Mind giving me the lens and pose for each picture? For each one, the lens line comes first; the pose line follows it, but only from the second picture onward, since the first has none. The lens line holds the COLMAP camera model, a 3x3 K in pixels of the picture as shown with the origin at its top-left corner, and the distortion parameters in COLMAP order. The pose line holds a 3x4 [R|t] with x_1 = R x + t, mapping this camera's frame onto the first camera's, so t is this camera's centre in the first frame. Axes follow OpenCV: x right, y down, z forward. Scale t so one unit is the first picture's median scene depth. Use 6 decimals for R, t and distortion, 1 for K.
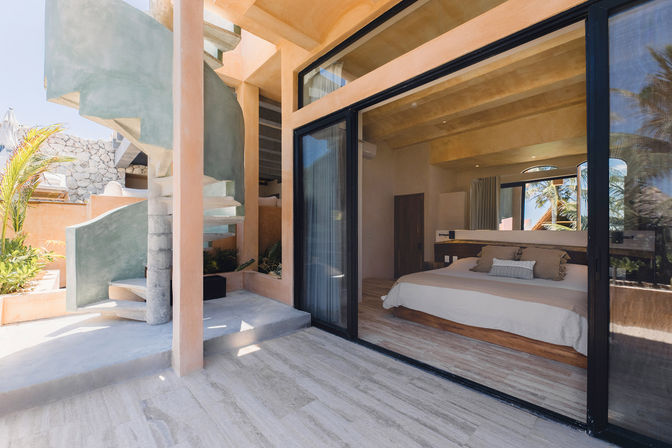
lens RADIAL K [[277.1, 0, 335.2], [0, 277.1, 227.9], [0, 0, 1]] dist [-0.003322, -0.000741]
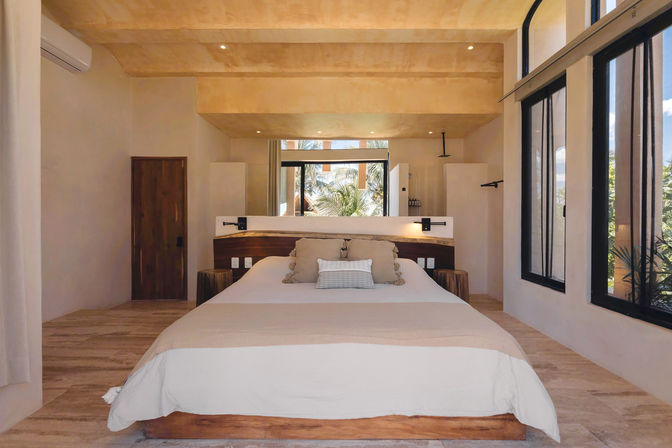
lens RADIAL K [[307.4, 0, 334.9], [0, 307.4, 219.5], [0, 0, 1]] dist [-0.004593, 0.000294]
pose [[0.690911, -0.010563, 0.722863, 0.063247], [-0.002692, 0.999849, 0.017183, 0.003586], [-0.722935, -0.013818, 0.690778, 0.367893]]
